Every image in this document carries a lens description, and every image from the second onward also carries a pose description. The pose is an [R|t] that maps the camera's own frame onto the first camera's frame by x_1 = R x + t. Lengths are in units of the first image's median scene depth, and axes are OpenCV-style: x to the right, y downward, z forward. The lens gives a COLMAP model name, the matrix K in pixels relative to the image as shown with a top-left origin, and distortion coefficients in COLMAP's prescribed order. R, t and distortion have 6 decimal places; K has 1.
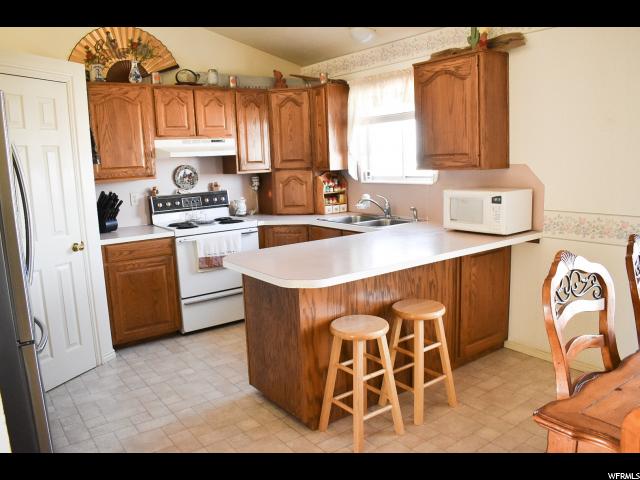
lens RADIAL K [[502.6, 0, 320.0], [0, 502.6, 240.0], [0, 0, 1]] dist [-0.087096, -0.000989]
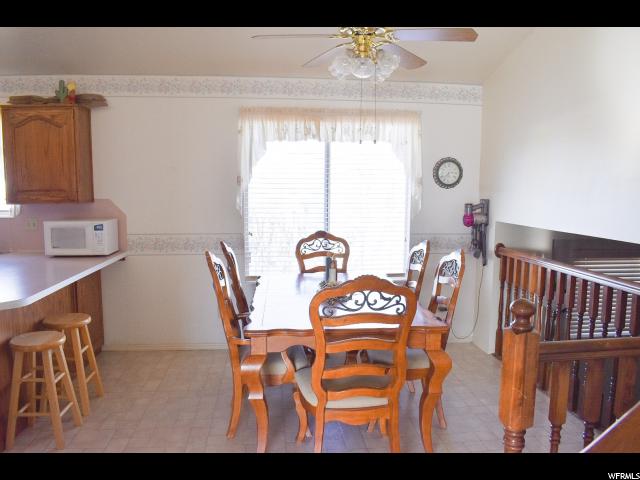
lens RADIAL K [[502.6, 0, 320.0], [0, 502.6, 240.0], [0, 0, 1]] dist [-0.087096, -0.000989]
pose [[0.528626, -0.052762, 0.847213, -0.292586], [0.110429, 0.993859, -0.007009, 0.014402], [-0.841641, 0.097262, 0.531207, -0.086827]]
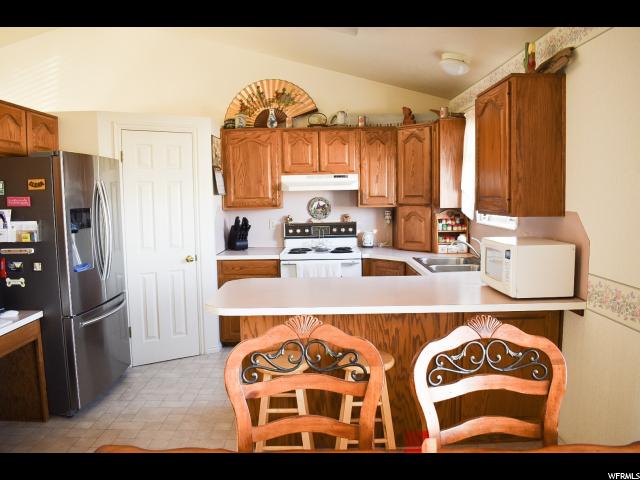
lens RADIAL K [[502.6, 0, 320.0], [0, 502.6, 240.0], [0, 0, 1]] dist [-0.087096, -0.000989]
pose [[0.798647, 0.080967, -0.596328, 0.437105], [-0.110525, 0.993787, -0.013091, -0.043366], [0.591563, 0.076364, 0.802634, 0.112762]]
